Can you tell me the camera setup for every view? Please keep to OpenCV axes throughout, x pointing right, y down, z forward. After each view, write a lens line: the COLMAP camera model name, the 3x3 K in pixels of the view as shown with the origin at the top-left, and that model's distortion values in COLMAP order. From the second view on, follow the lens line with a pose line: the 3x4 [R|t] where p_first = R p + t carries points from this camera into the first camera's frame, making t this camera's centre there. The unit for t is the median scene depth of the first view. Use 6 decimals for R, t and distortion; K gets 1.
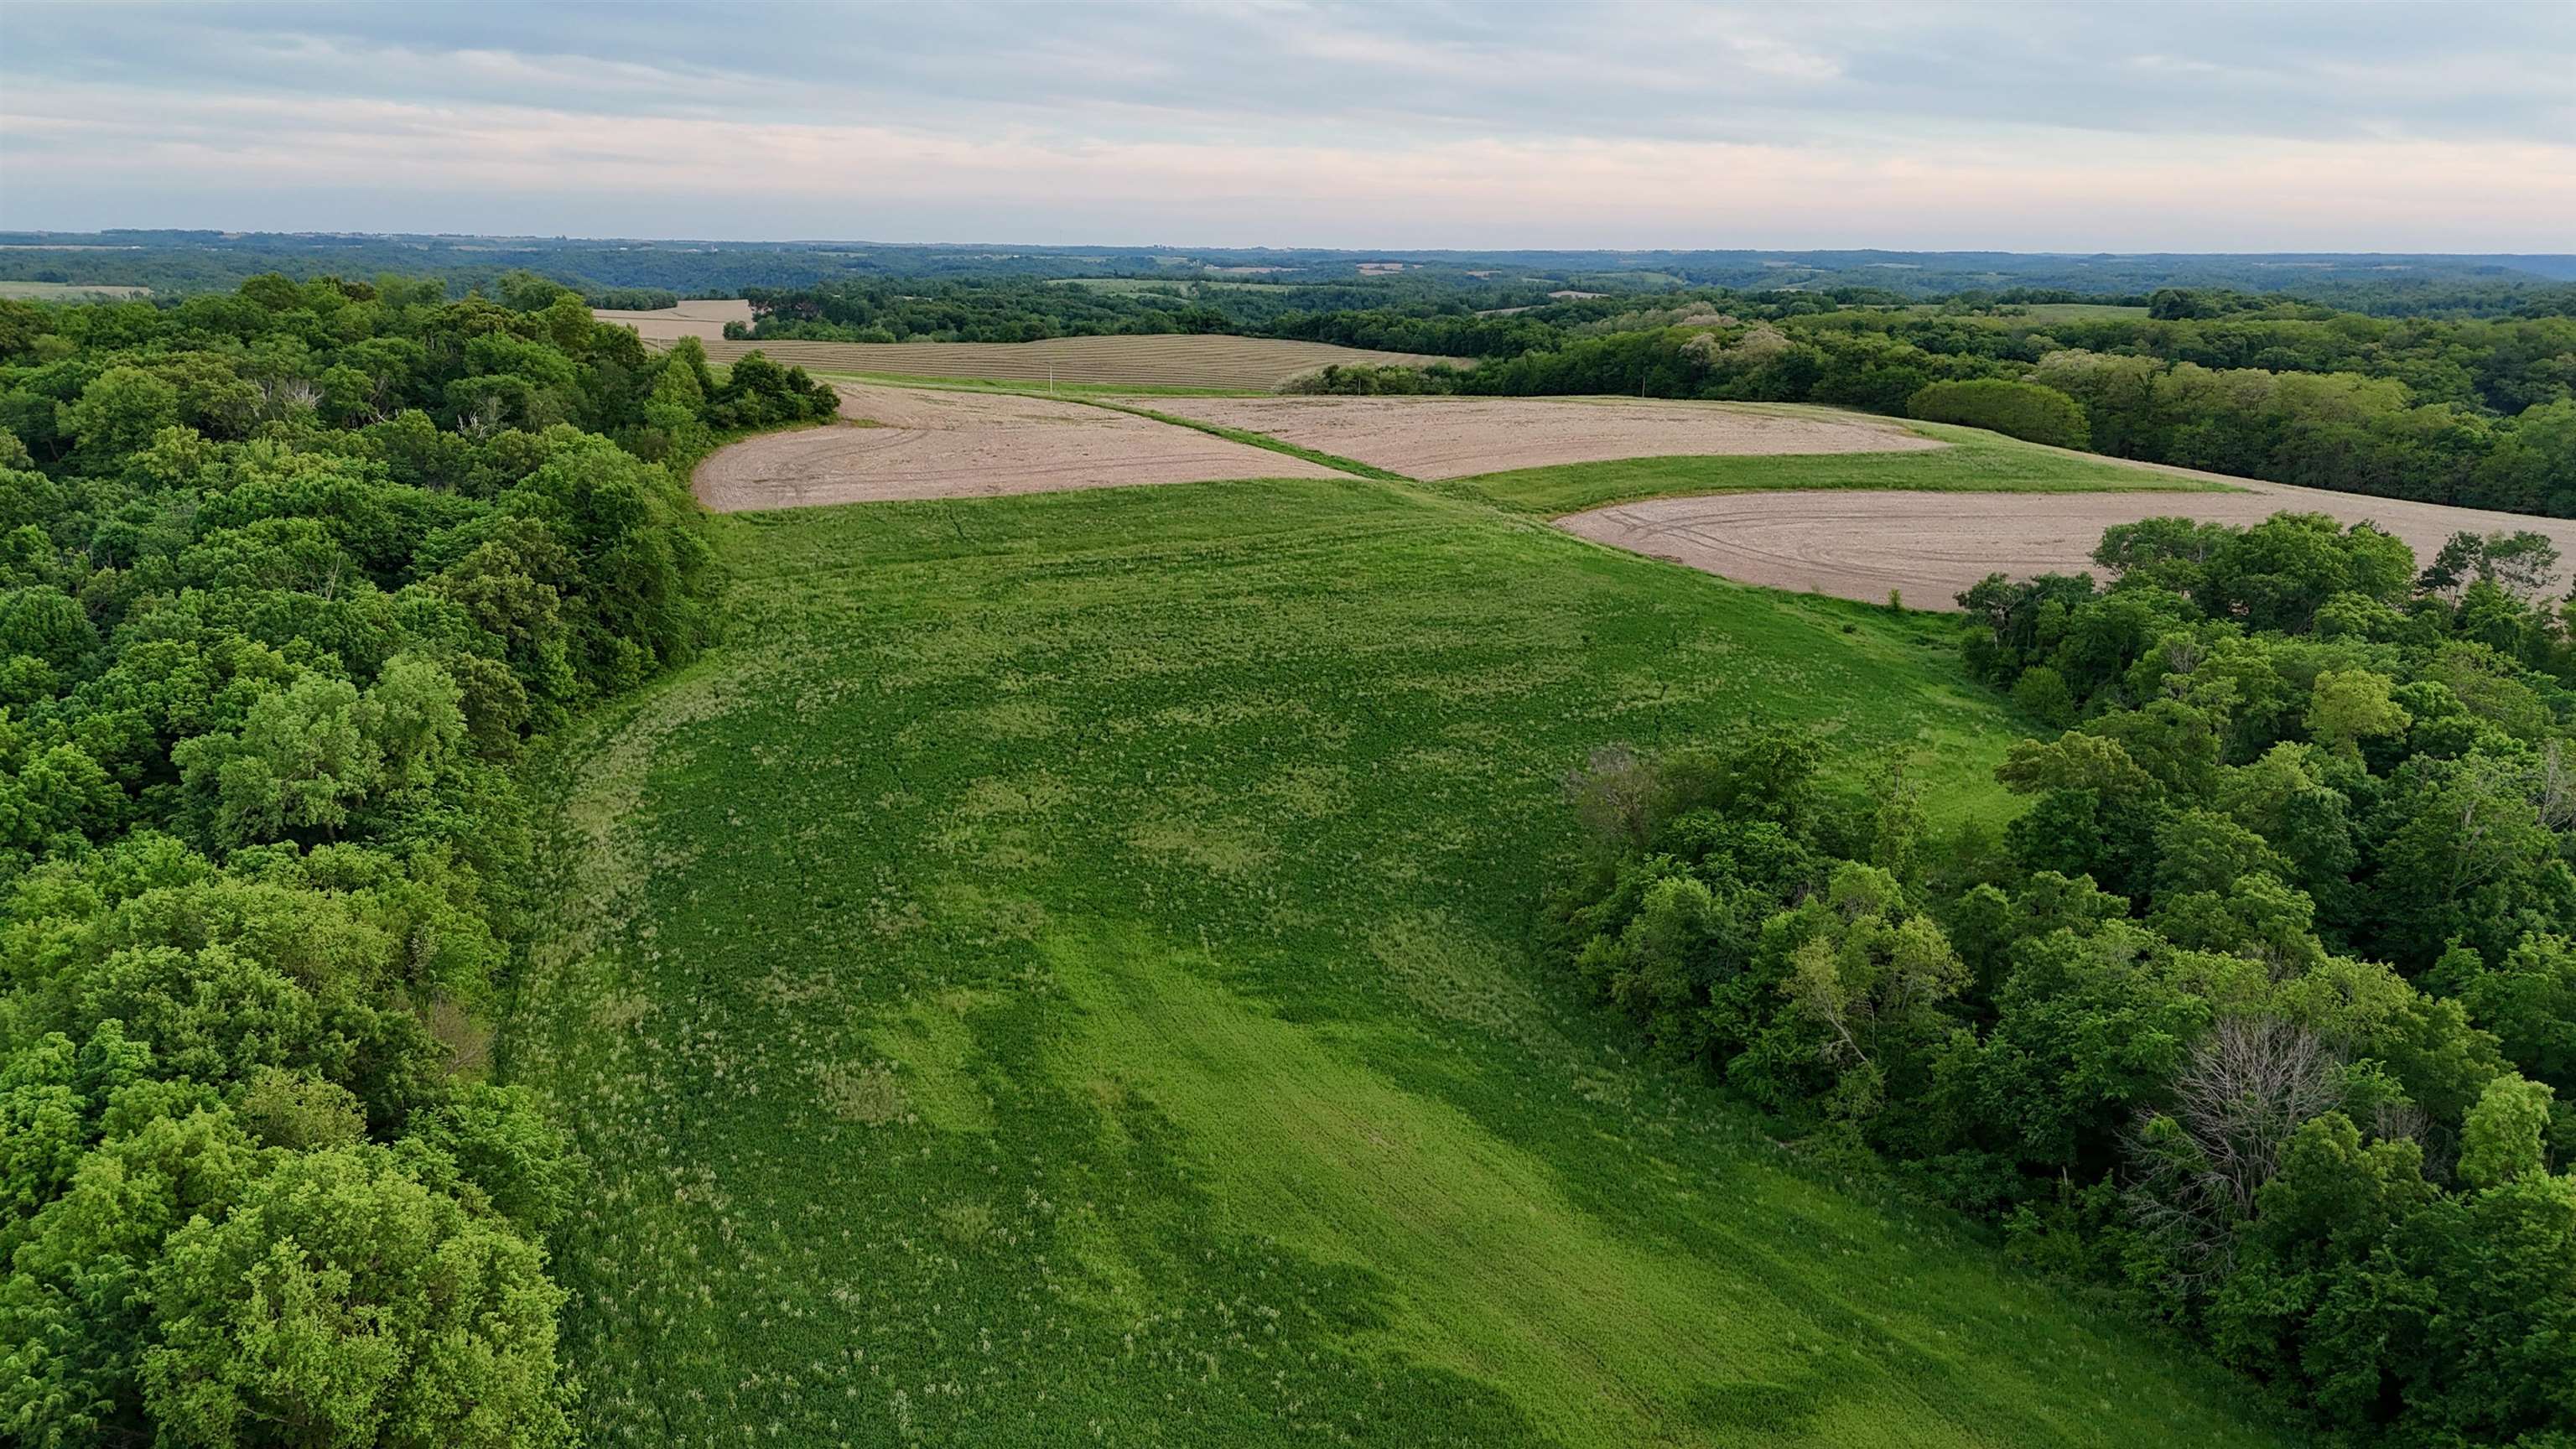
lens RADIAL K [[1862.6, 0, 1288.0], [0, 1862.6, 724.5], [0, 0, 1]] dist [0.077945, -0.097238]
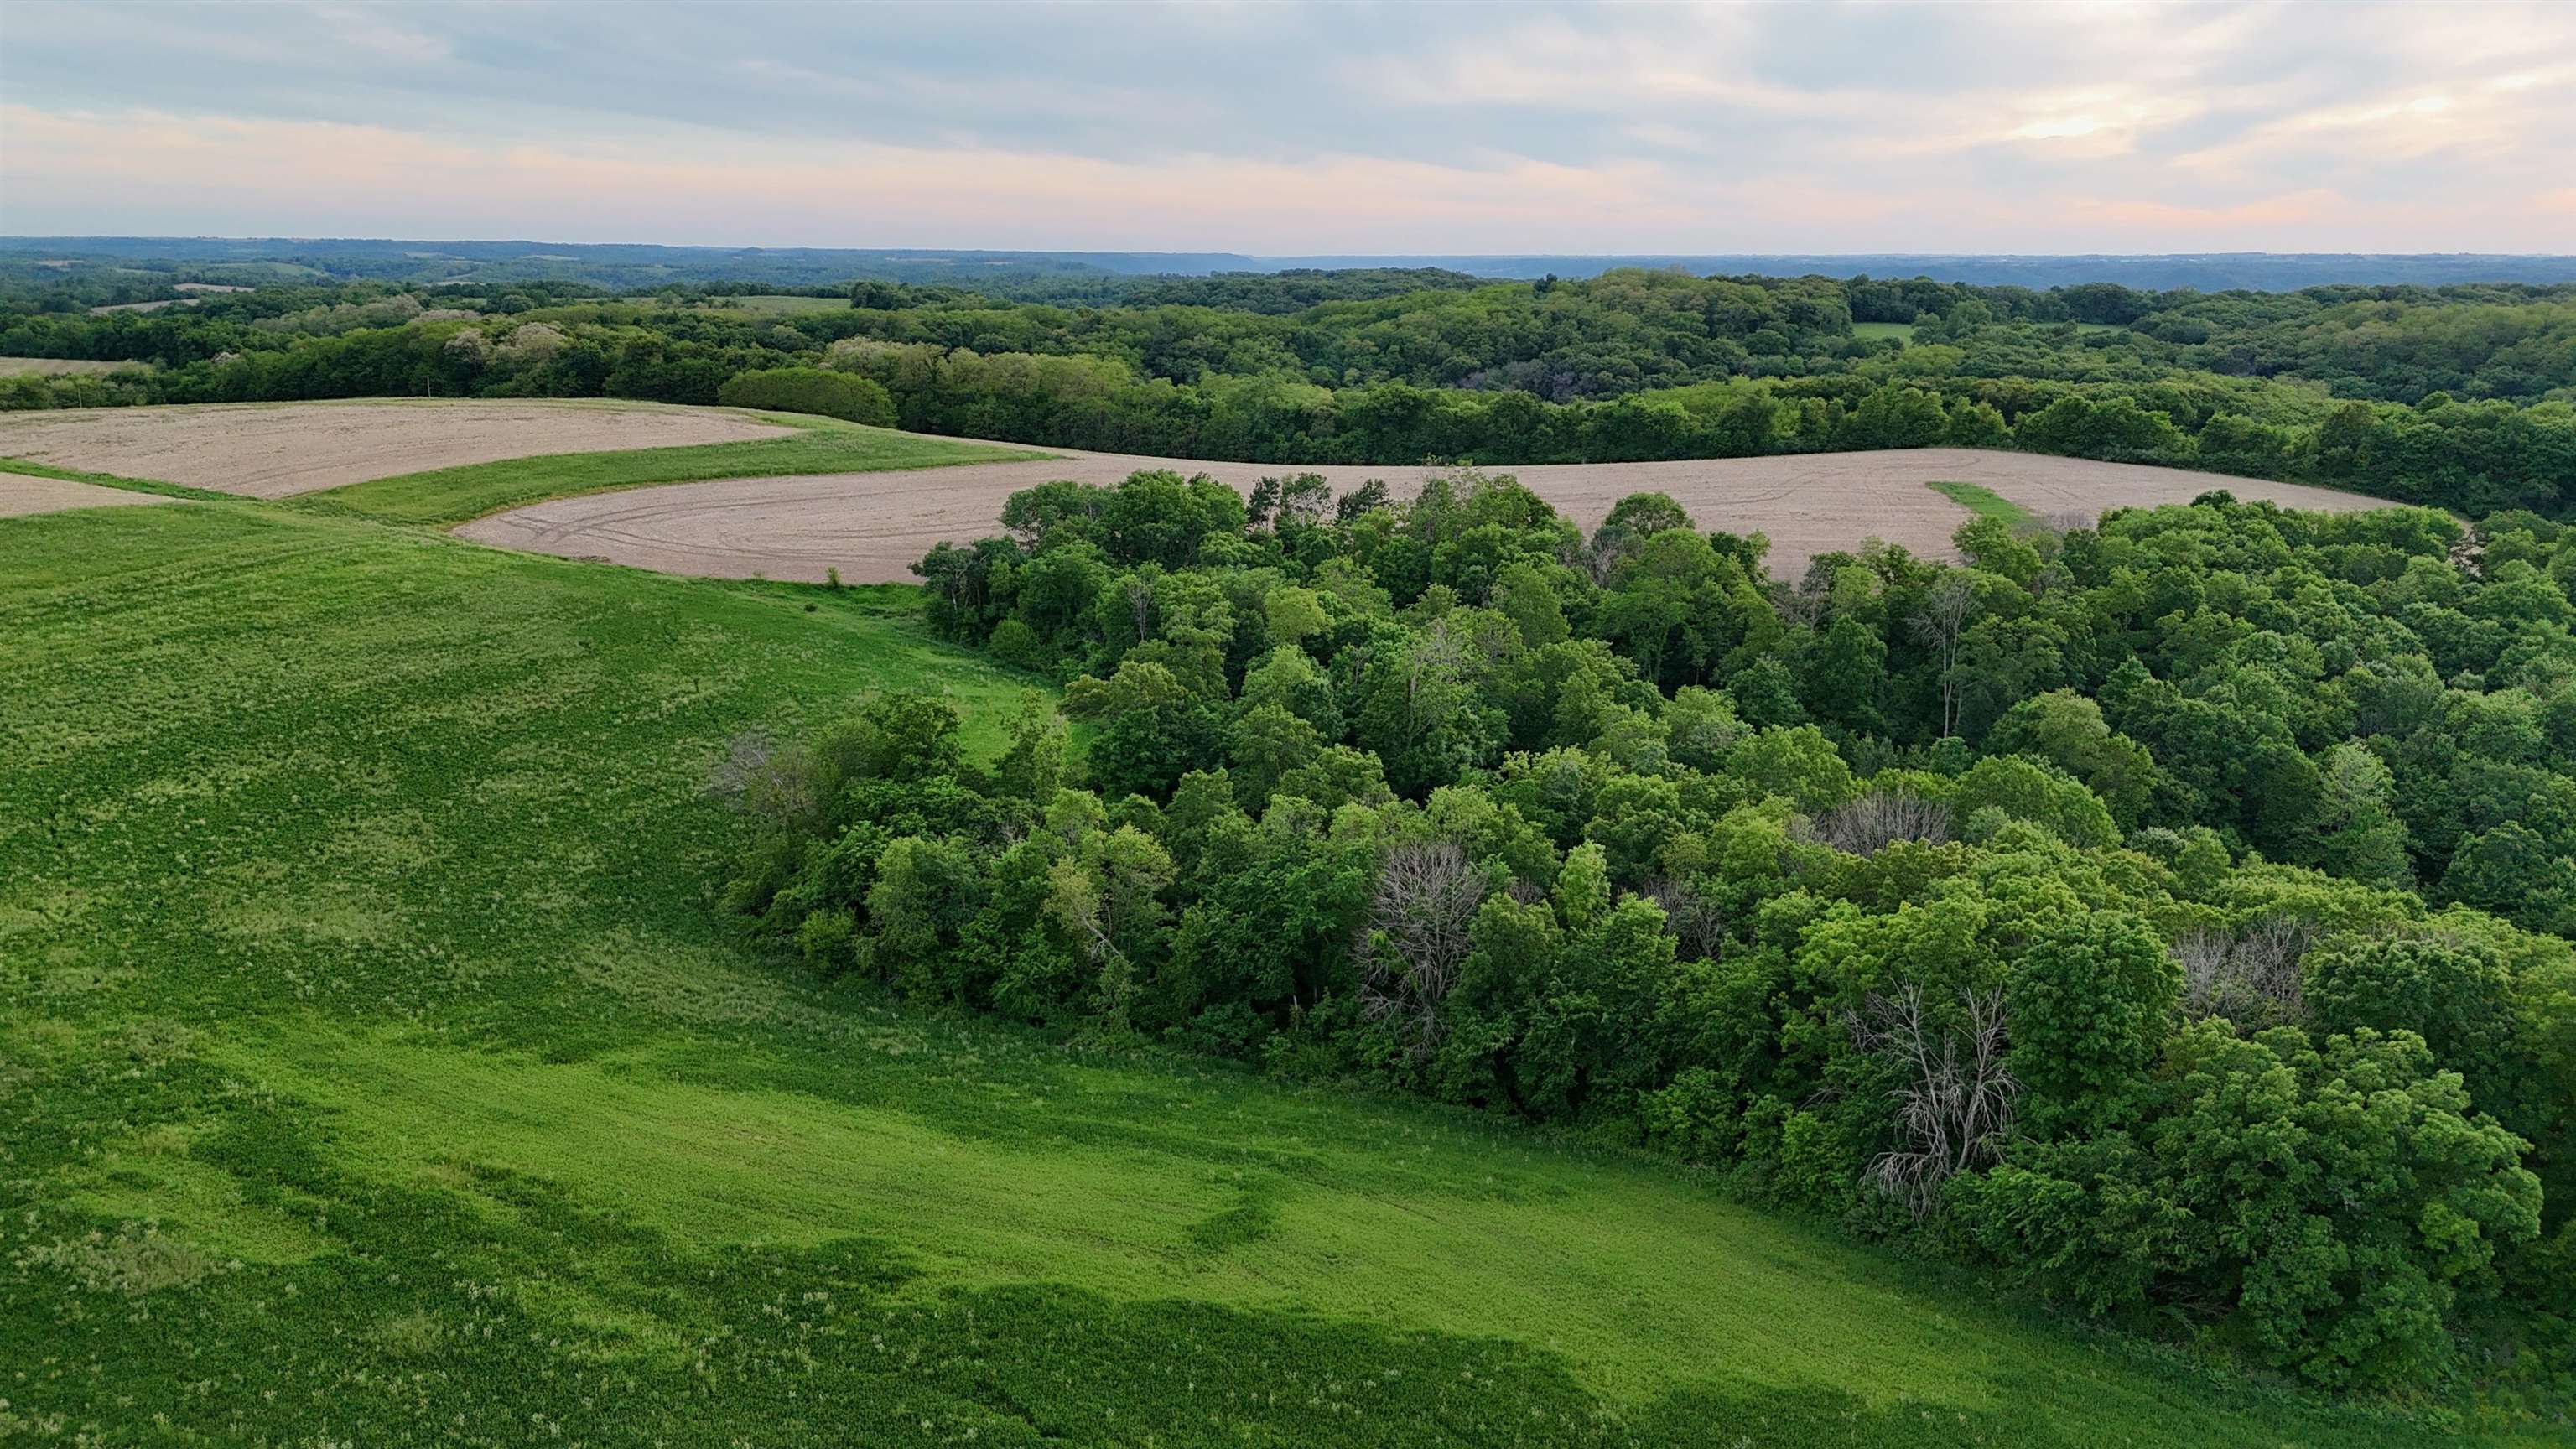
lens RADIAL K [[1888.6, 0, 1288.0], [0, 1888.6, 724.5], [0, 0, 1]] dist [0.054211, -0.065364]
pose [[0.780028, -0.149027, 0.607740, -0.133689], [0.148272, 0.987586, 0.051866, -0.002162], [-0.607924, 0.049654, 0.792441, 0.006525]]
